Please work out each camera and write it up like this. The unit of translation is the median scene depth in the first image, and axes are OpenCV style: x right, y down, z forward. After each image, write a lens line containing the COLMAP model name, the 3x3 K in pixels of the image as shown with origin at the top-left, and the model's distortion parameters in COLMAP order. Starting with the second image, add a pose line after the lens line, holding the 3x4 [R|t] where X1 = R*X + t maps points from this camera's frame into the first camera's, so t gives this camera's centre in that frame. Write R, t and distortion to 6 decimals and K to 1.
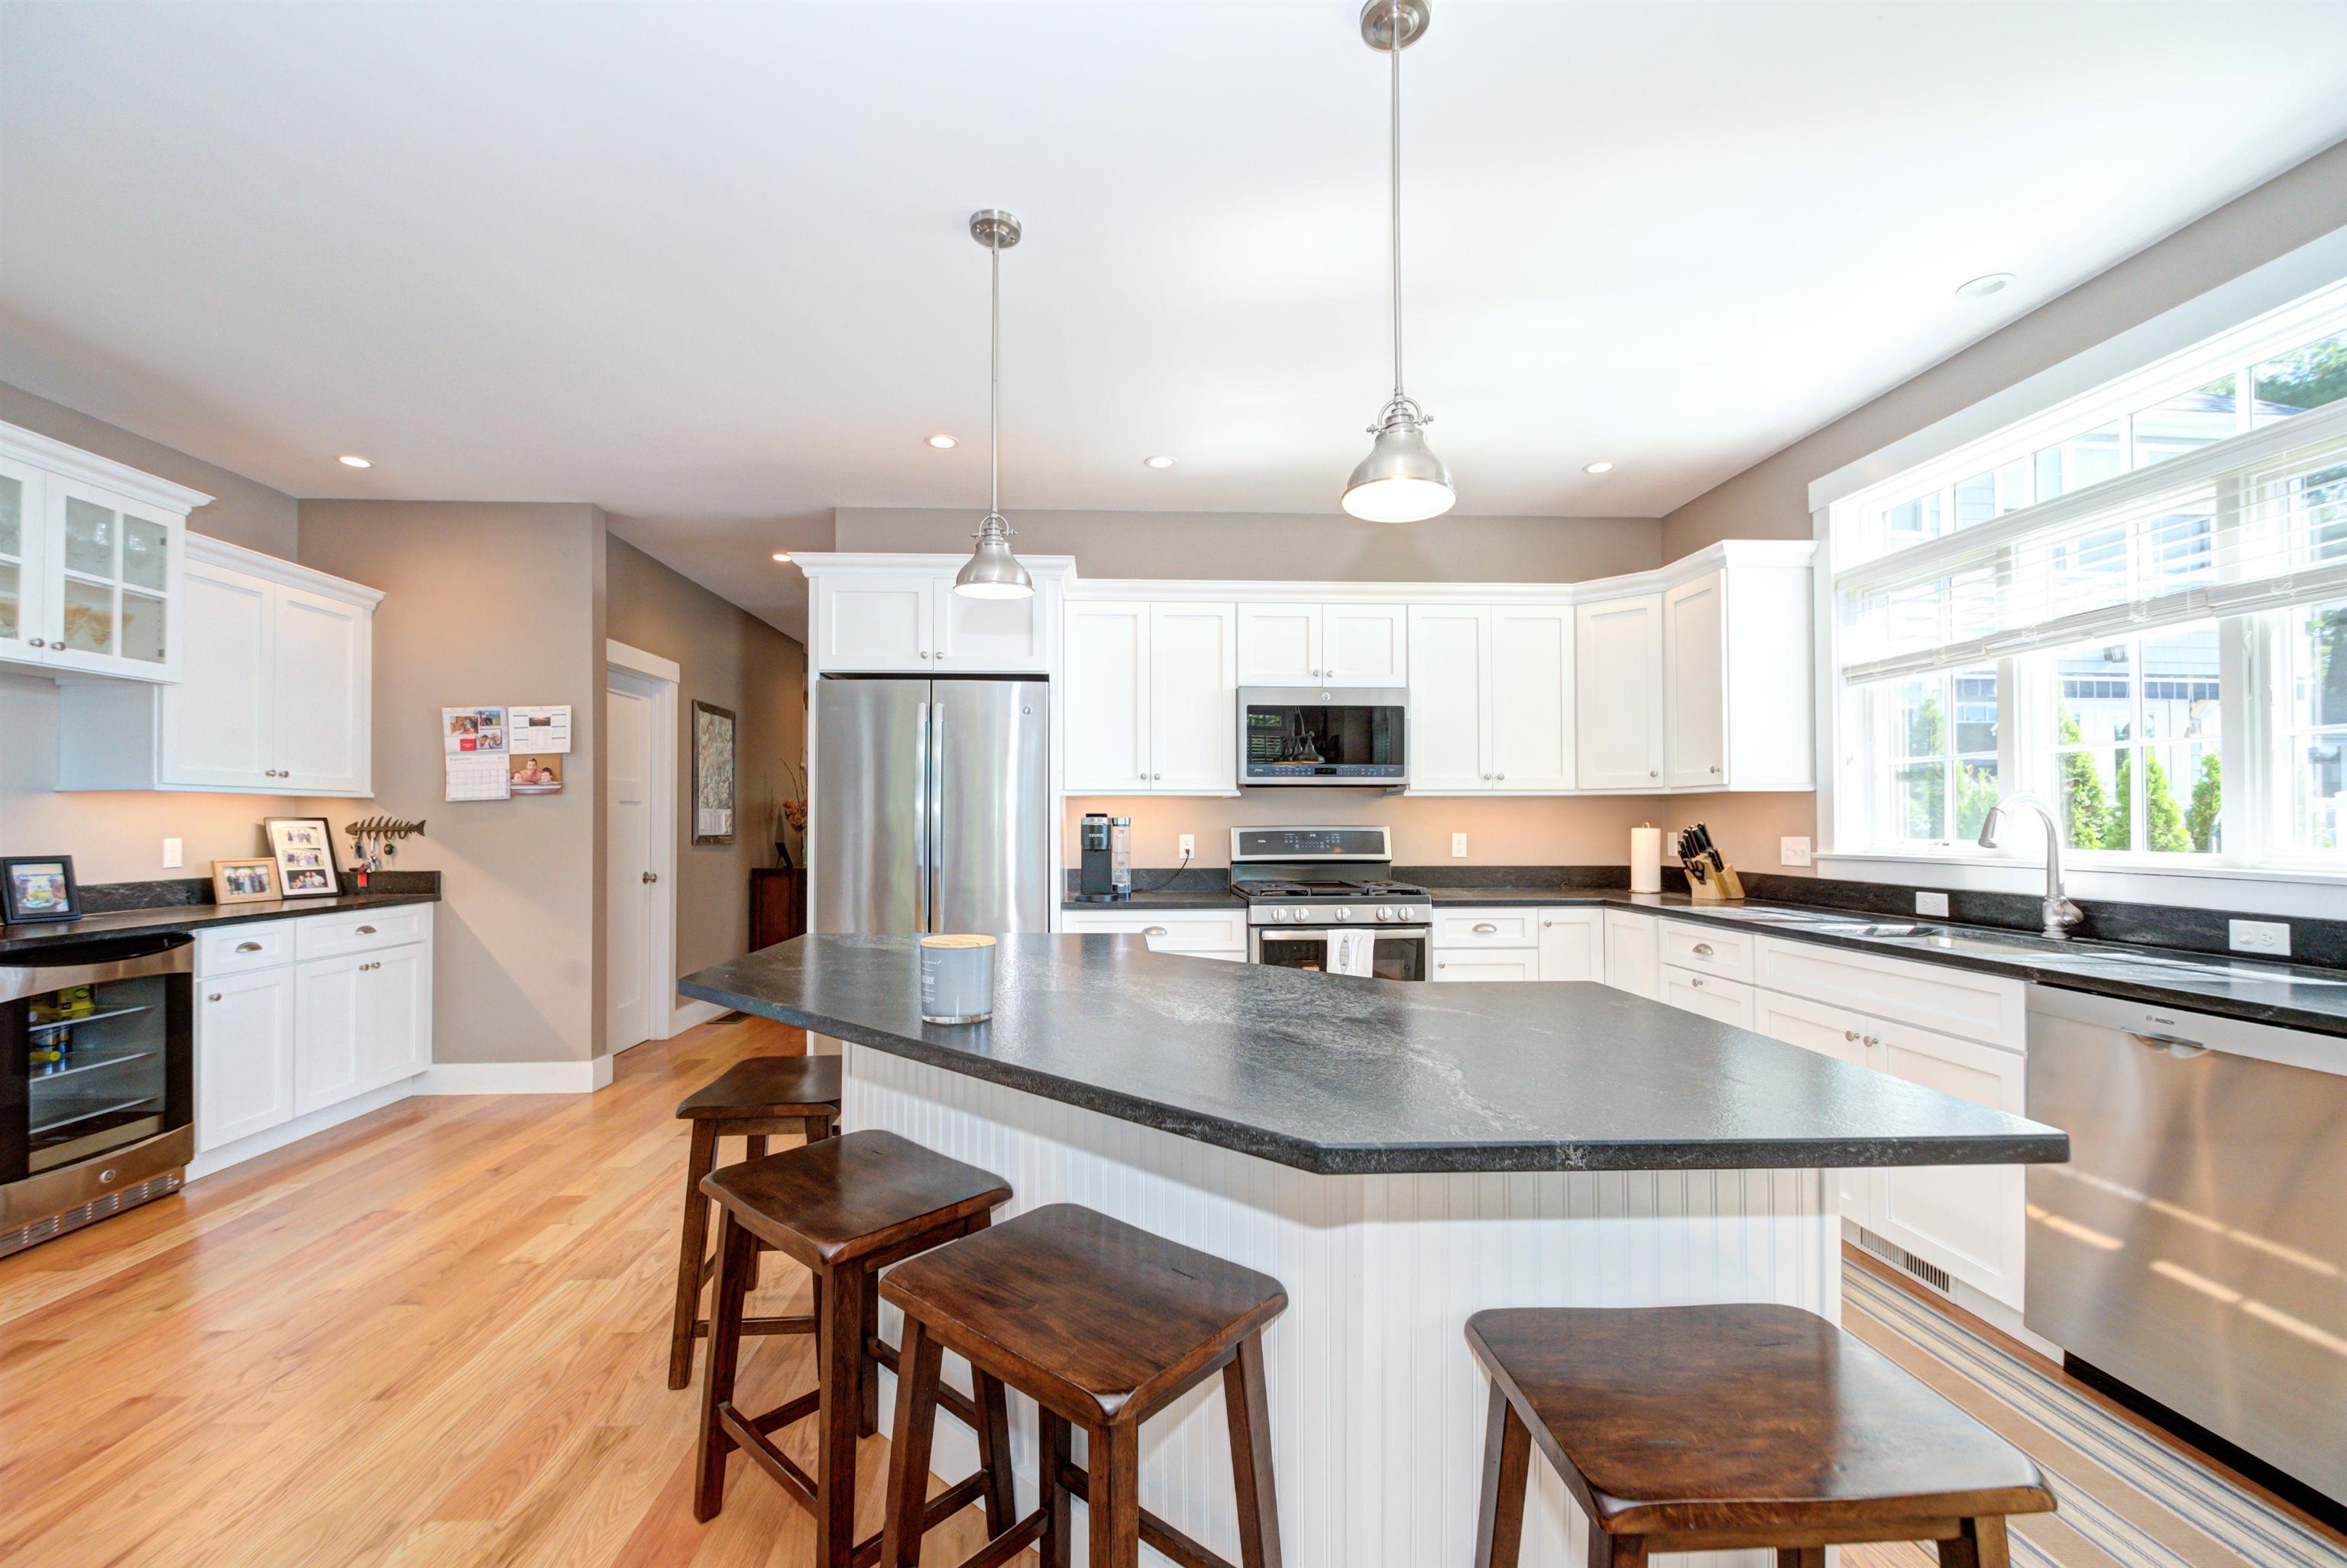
lens RADIAL K [[955.9, 0, 1160.0], [0, 955.9, 813.5], [0, 0, 1]] dist [0.001858, -0.000196]
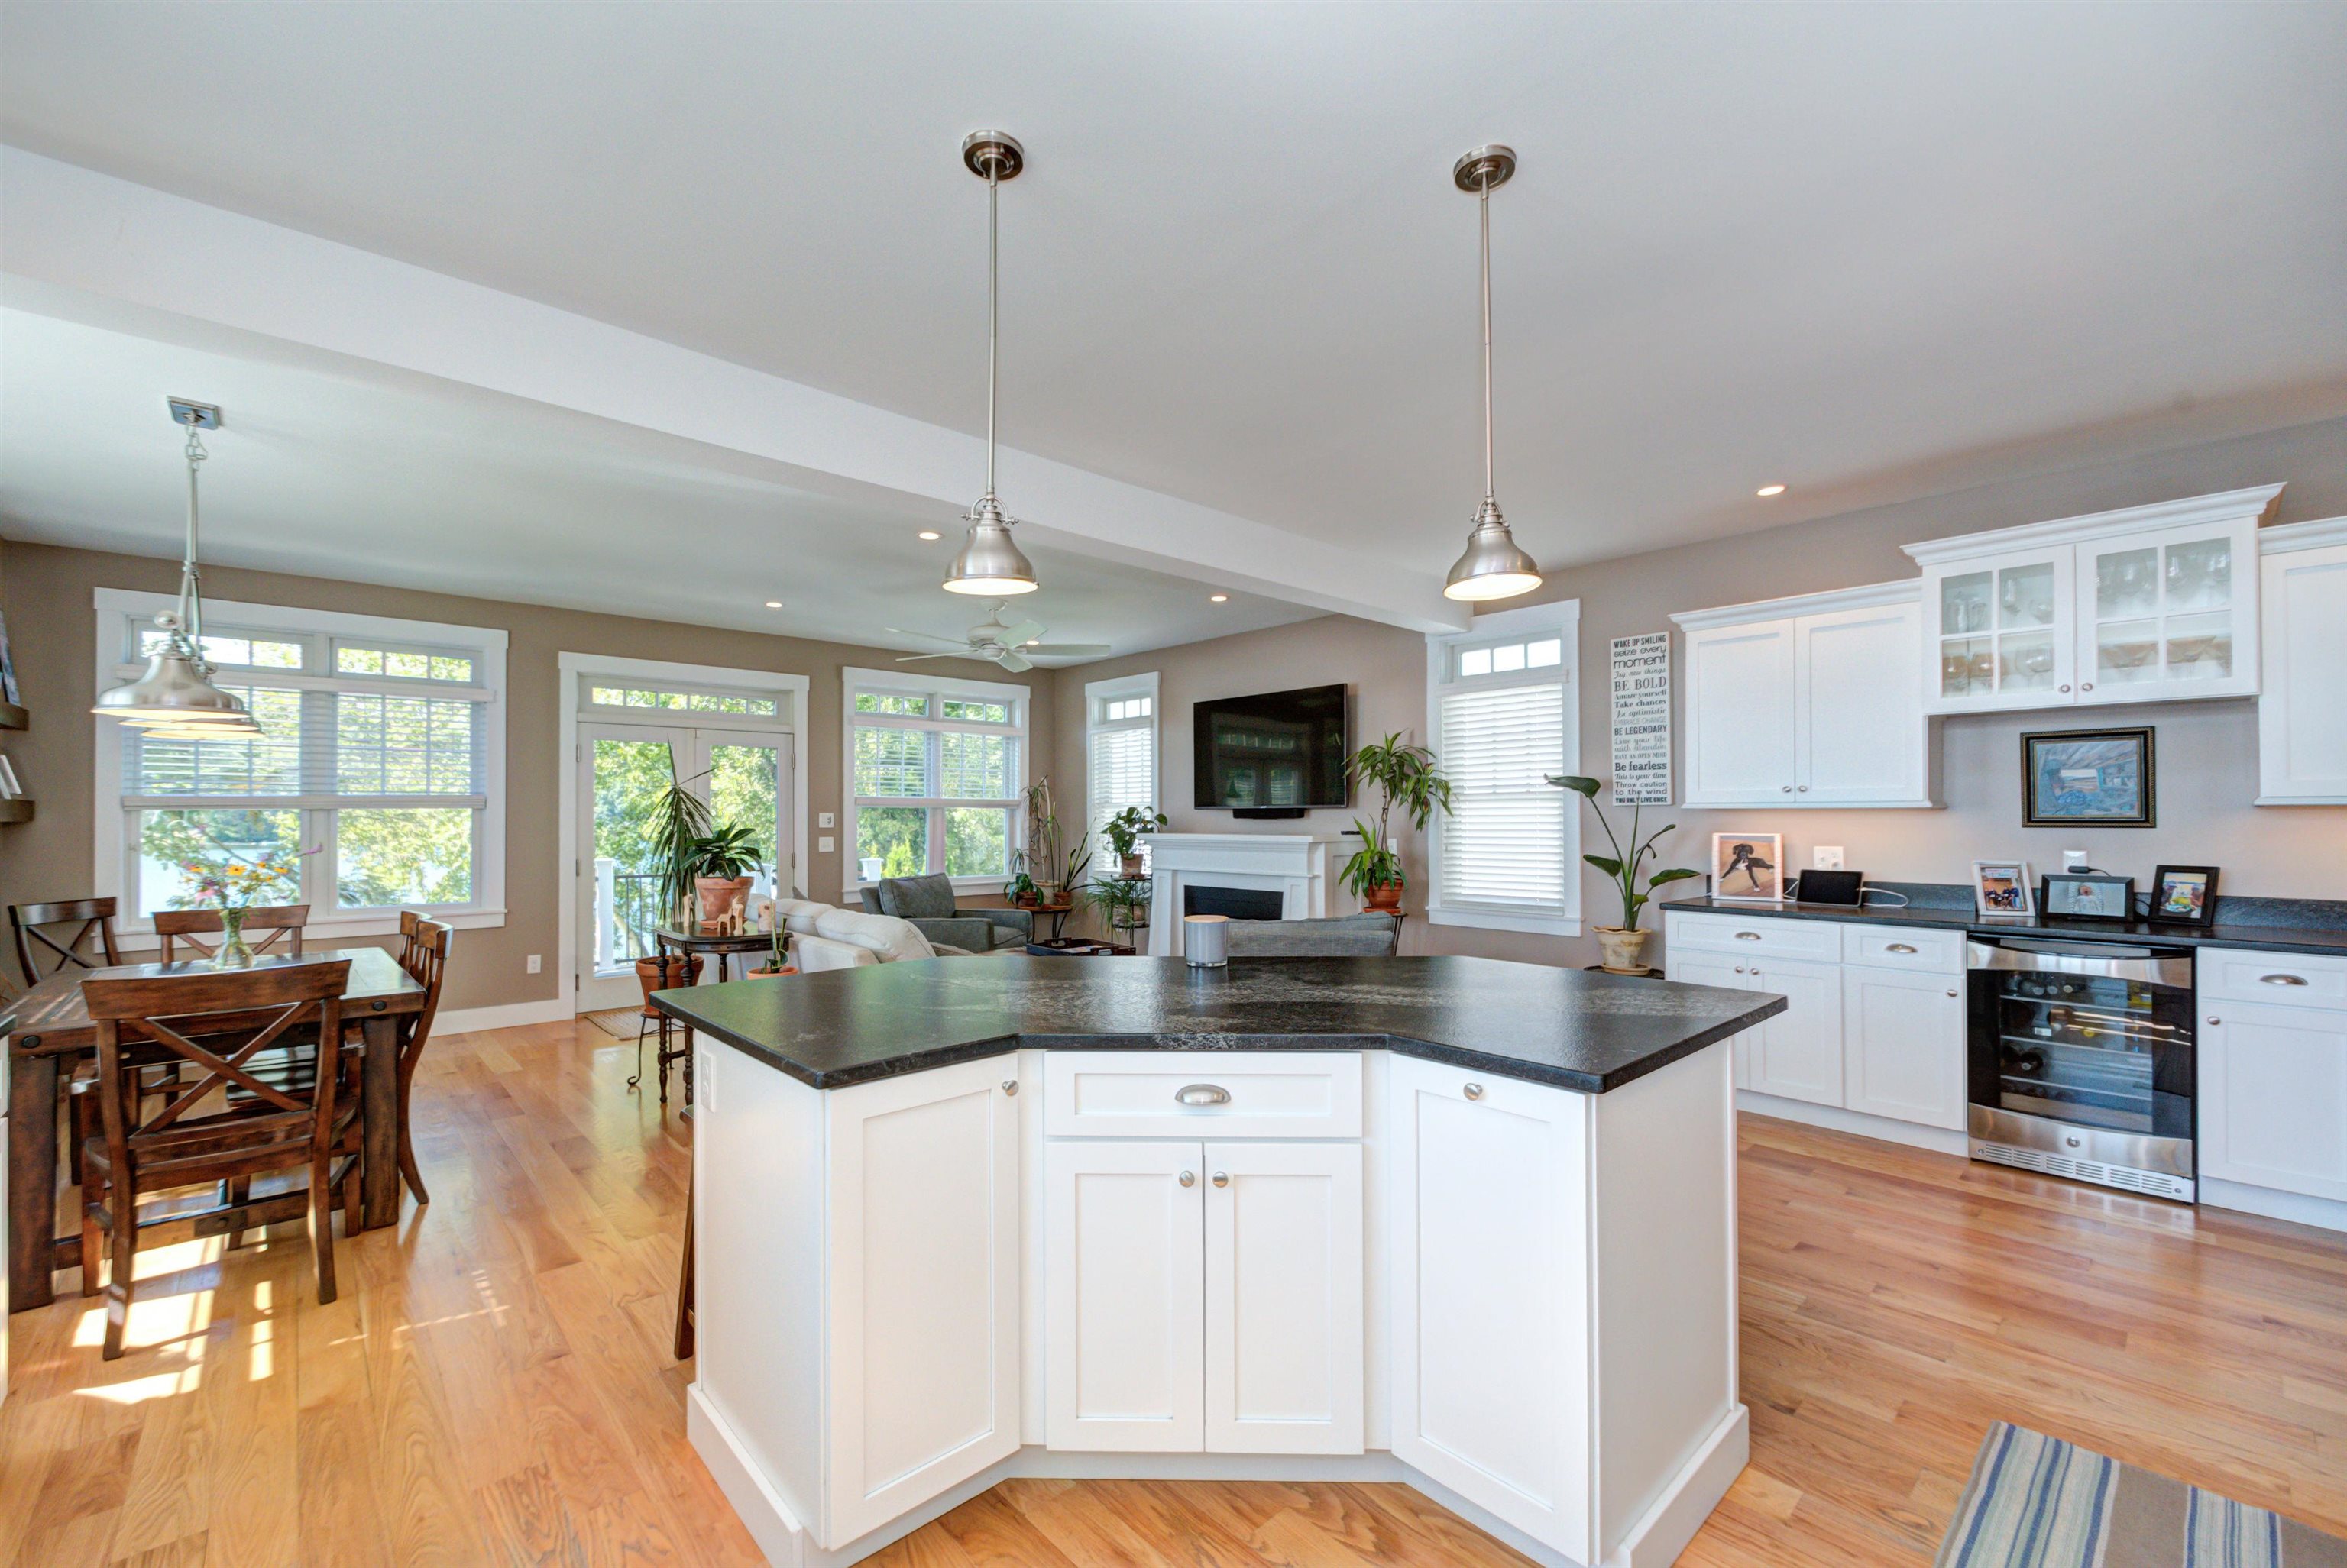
lens RADIAL K [[955.9, 0, 1160.0], [0, 955.9, 813.5], [0, 0, 1]] dist [0.001858, -0.000196]
pose [[-0.772870, 0.002490, -0.634560, 0.447075], [0.011164, 0.999891, -0.009674, -0.018586], [0.634466, -0.014561, -0.772813, 1.090349]]
